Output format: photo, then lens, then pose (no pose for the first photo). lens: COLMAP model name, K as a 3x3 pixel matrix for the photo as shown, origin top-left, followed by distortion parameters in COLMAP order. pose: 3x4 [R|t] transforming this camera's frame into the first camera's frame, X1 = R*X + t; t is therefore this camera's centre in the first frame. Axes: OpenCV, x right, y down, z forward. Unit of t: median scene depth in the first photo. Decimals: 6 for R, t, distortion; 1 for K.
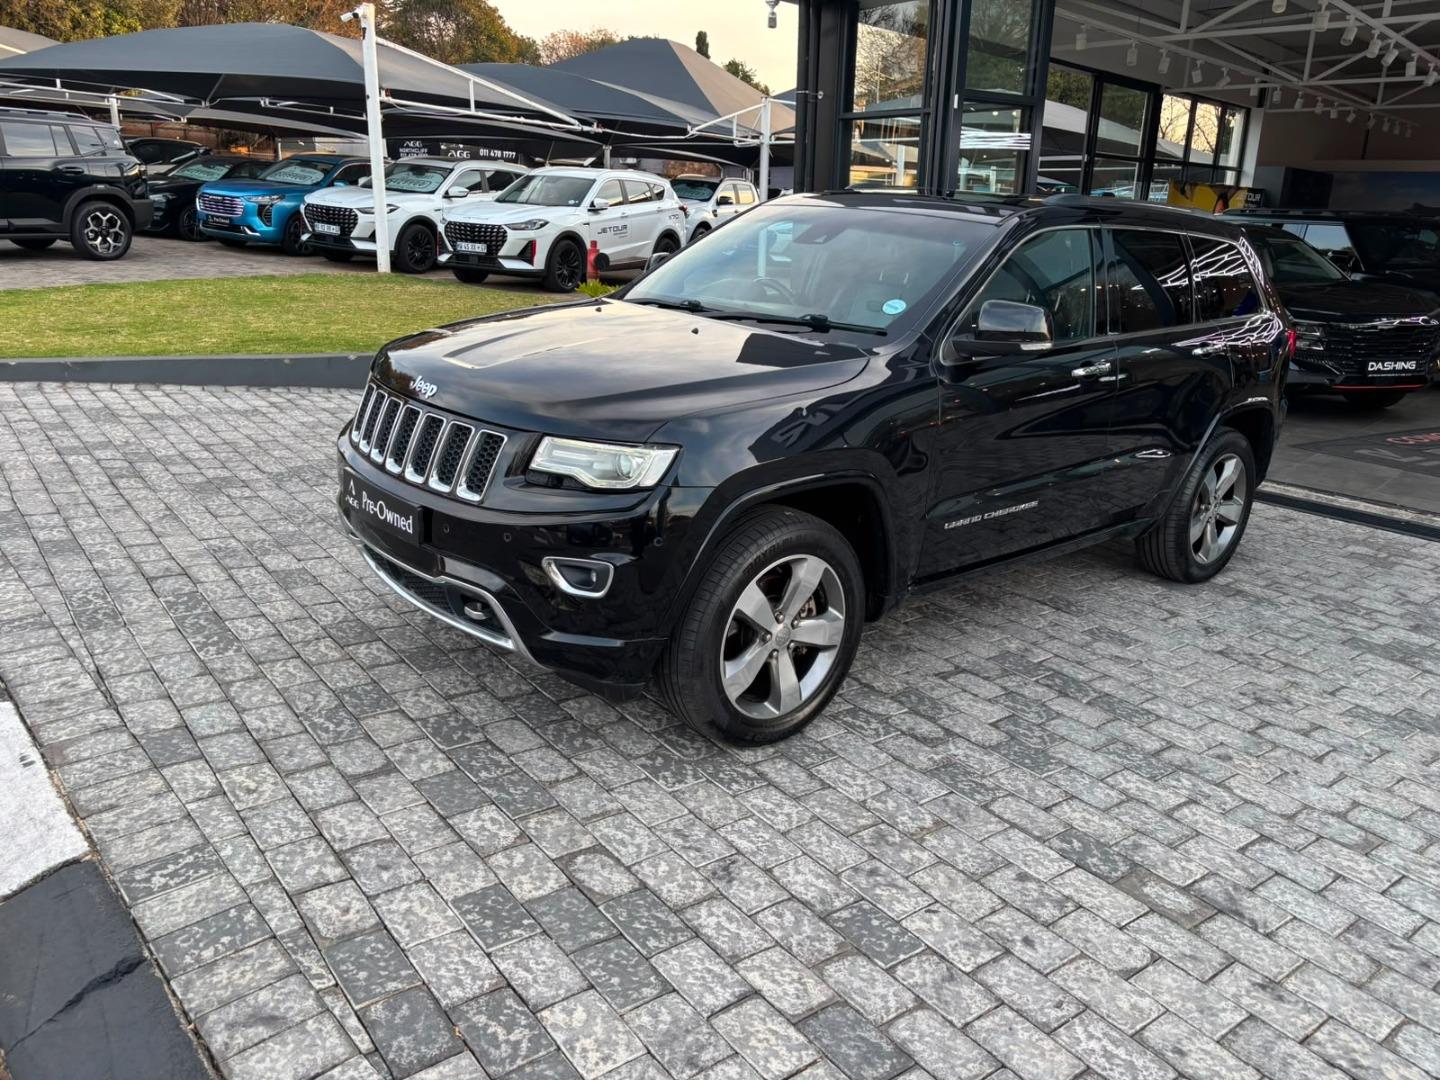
lens RADIAL K [[1099.6, 0, 726.1], [0, 1099.6, 543.3], [0, 0, 1]] dist [0.039662, -0.028053]
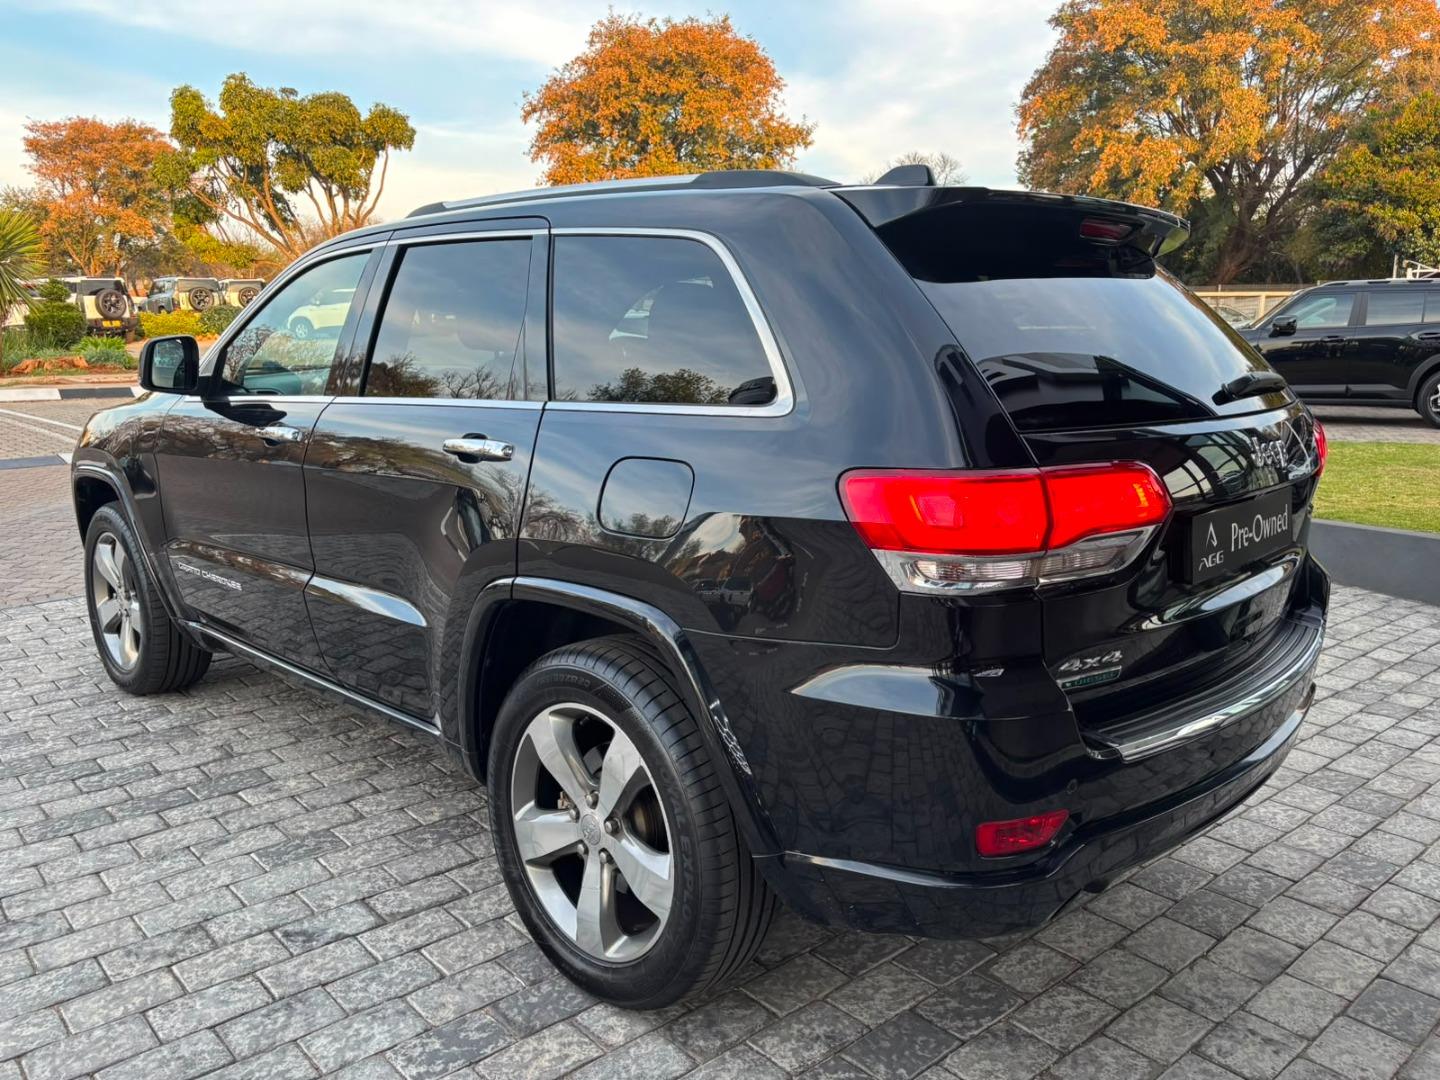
lens RADIAL K [[1083.4, 0, 719.5], [0, 1083.4, 562.8], [0, 0, 1]] dist [0.079713, -0.098894]
pose [[0.071559, 0.140823, -0.987445, 1.360583], [-0.300713, 0.946966, 0.113257, -0.310535], [0.951026, 0.288833, 0.110111, 1.538432]]
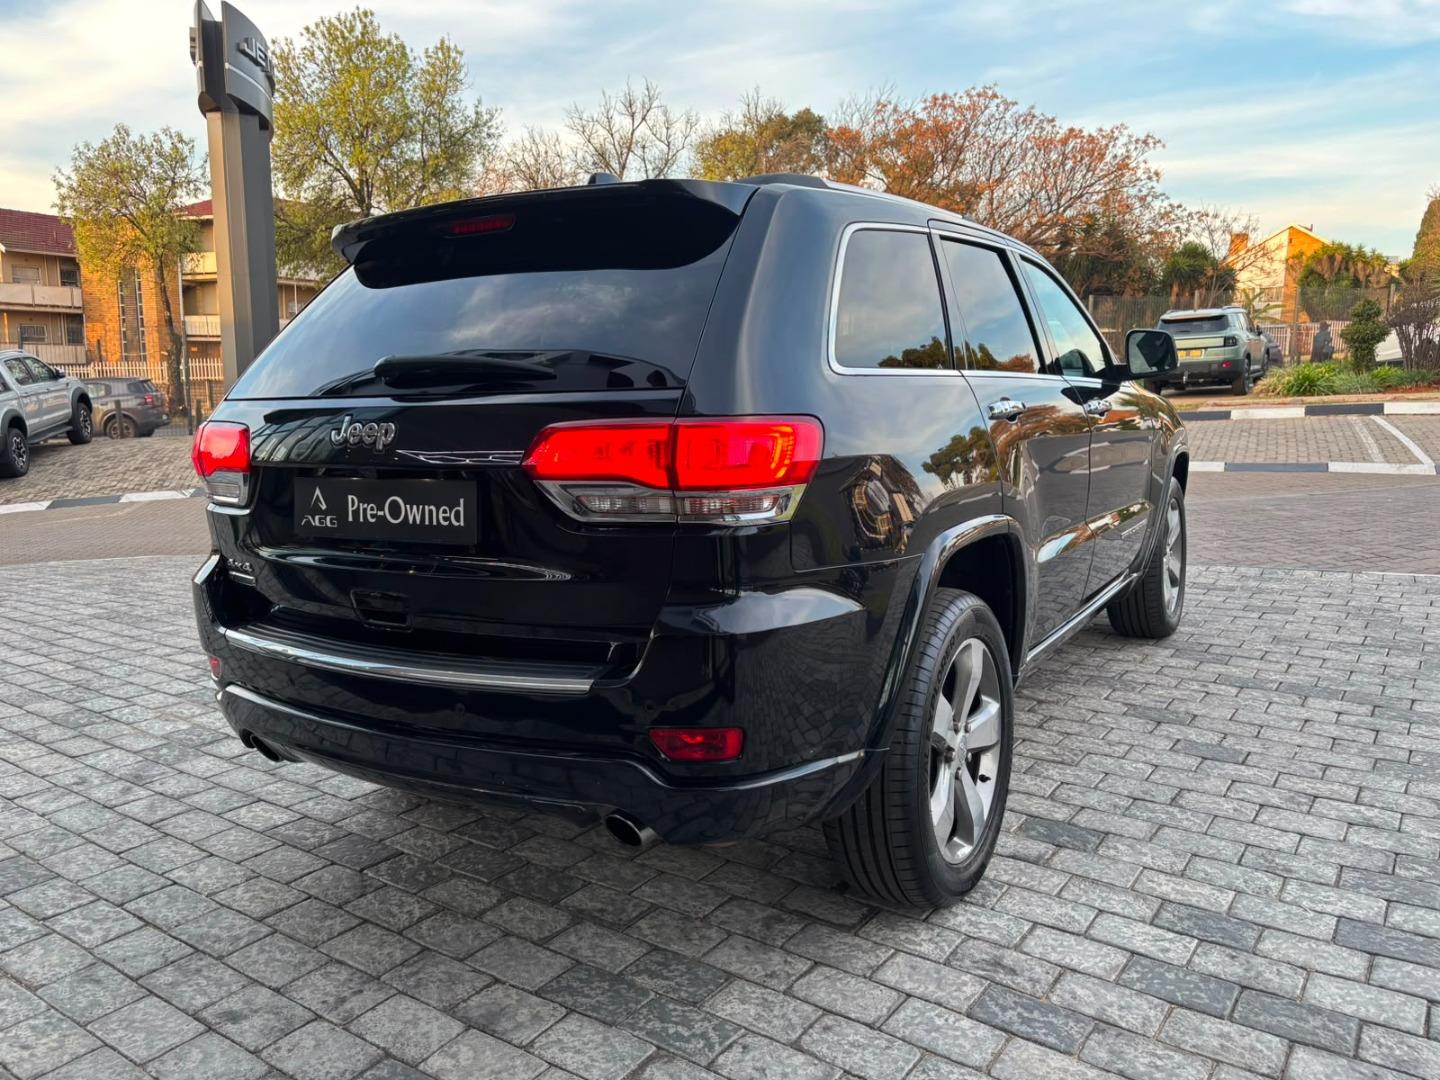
lens RADIAL K [[1086.9, 0, 723.3], [0, 1086.9, 563.8], [0, 0, 1]] dist [0.053636, -0.061648]
pose [[-0.952536, 0.015239, -0.304045, 0.750520], [-0.122462, 0.895191, 0.428529, -0.627218], [0.278709, 0.445423, -0.850835, 2.532672]]
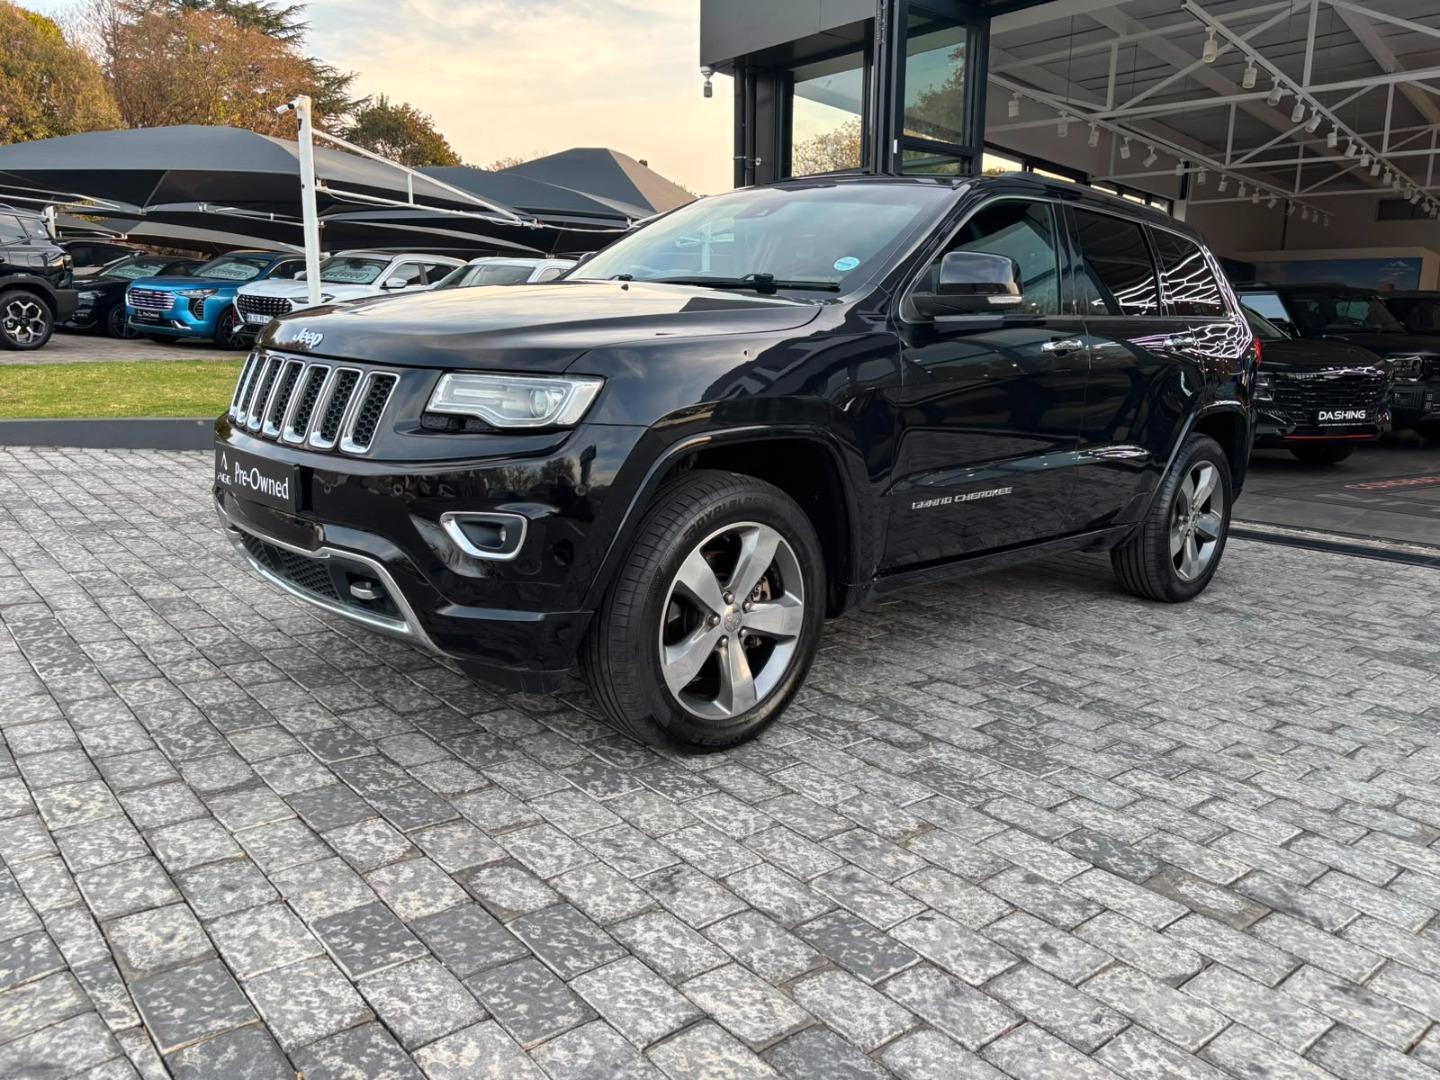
lens RADIAL K [[1096.3, 0, 723.1], [0, 1096.3, 543.5], [0, 0, 1]] dist [0.058773, -0.065204]
pose [[0.998813, -0.020892, 0.044008, 0.008165], [0.025307, 0.994435, -0.102270, 0.115350], [-0.041627, 0.103262, 0.993783, 0.149648]]
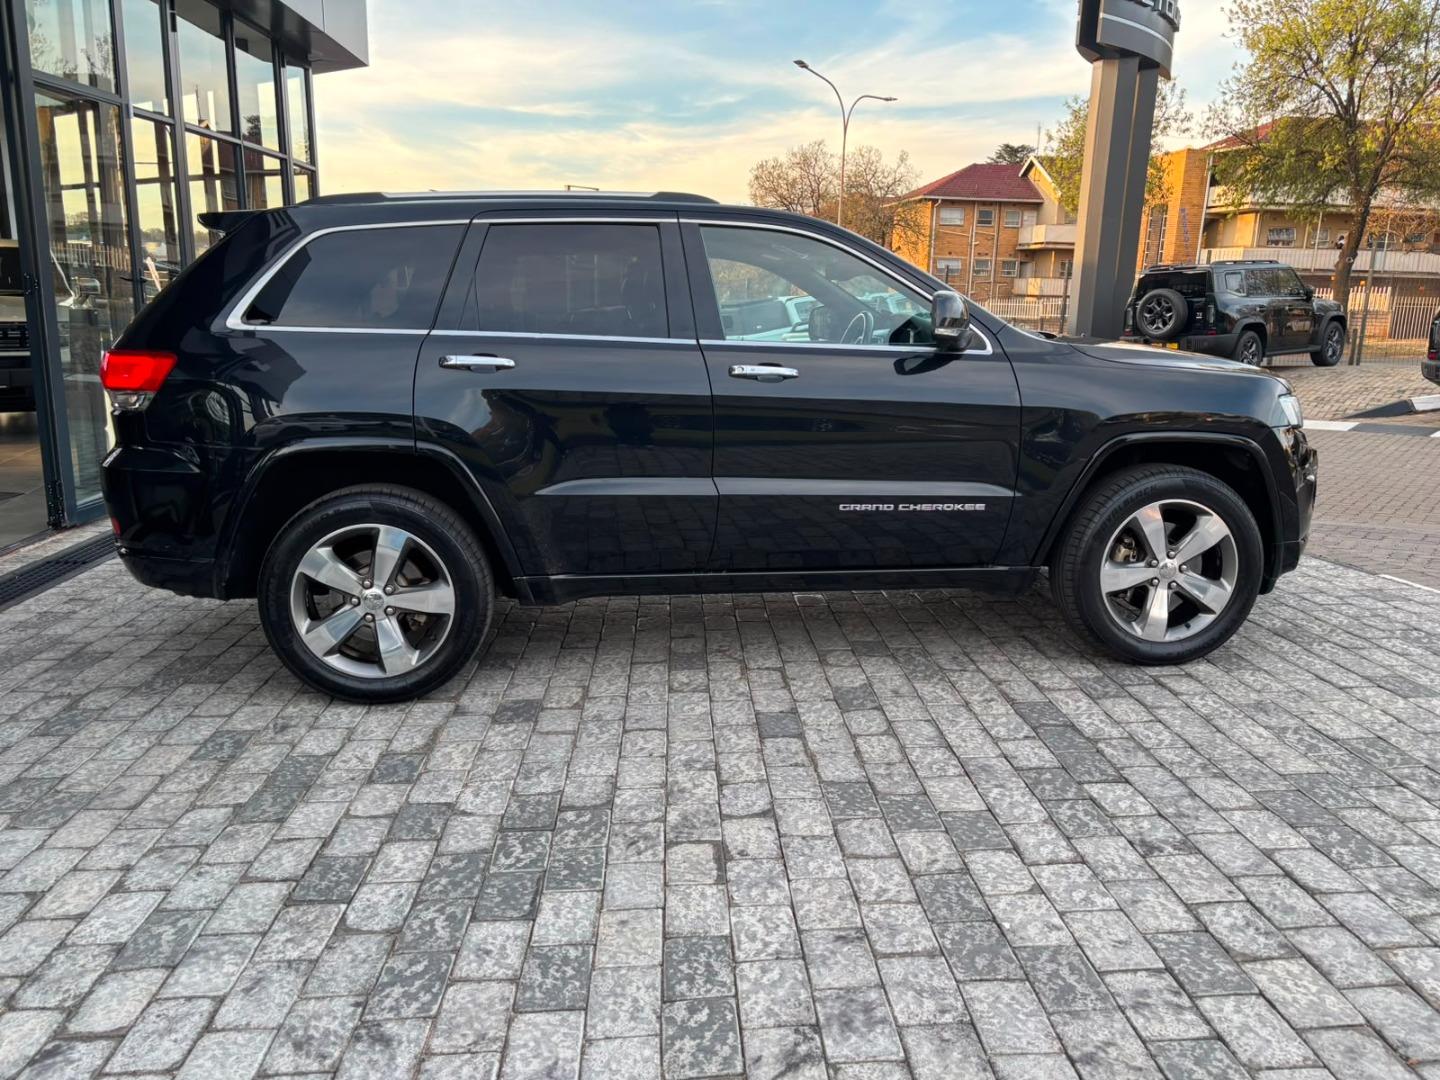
lens RADIAL K [[1086.9, 0, 723.3], [0, 1086.9, 563.8], [0, 0, 1]] dist [0.053636, -0.061648]
pose [[-0.825334, -0.180614, 0.534979, -0.544418], [0.122212, 0.867862, 0.481539, -0.719111], [-0.551261, 0.462811, -0.694203, 2.530098]]
